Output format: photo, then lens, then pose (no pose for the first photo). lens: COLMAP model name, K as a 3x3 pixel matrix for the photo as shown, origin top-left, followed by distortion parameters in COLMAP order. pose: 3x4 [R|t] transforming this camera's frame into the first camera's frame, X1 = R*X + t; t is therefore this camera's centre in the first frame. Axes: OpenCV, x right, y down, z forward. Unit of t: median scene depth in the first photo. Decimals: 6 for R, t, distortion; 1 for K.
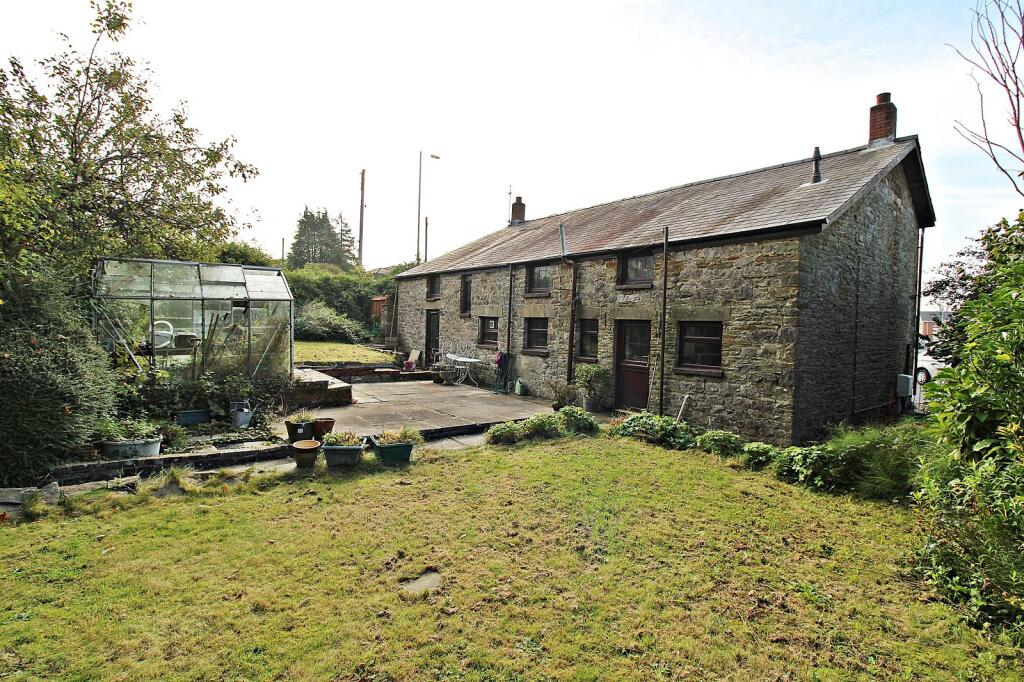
lens RADIAL K [[478.9, 0, 526.9], [0, 478.9, 331.7], [0, 0, 1]] dist [-0.000117, -0.011161]
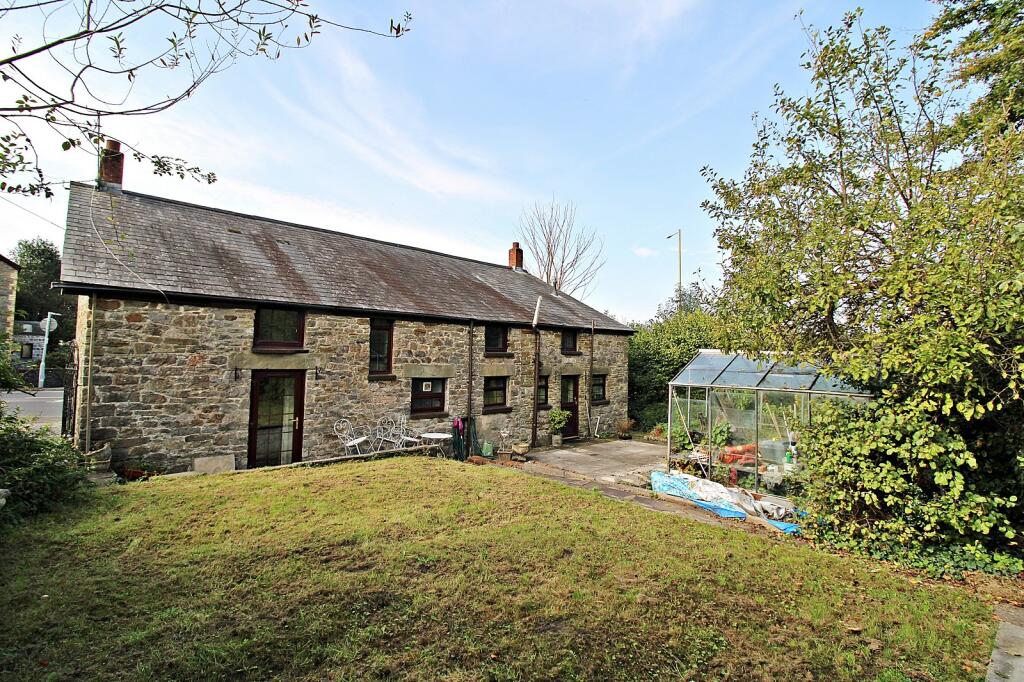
lens RADIAL K [[478.9, 0, 526.9], [0, 478.9, 331.7], [0, 0, 1]] dist [-0.000117, -0.011161]
pose [[-0.090223, 0.017171, 0.995774, -1.036620], [-0.003817, 0.999838, -0.017587, -0.109330], [-0.995914, -0.005388, -0.090143, 1.045796]]
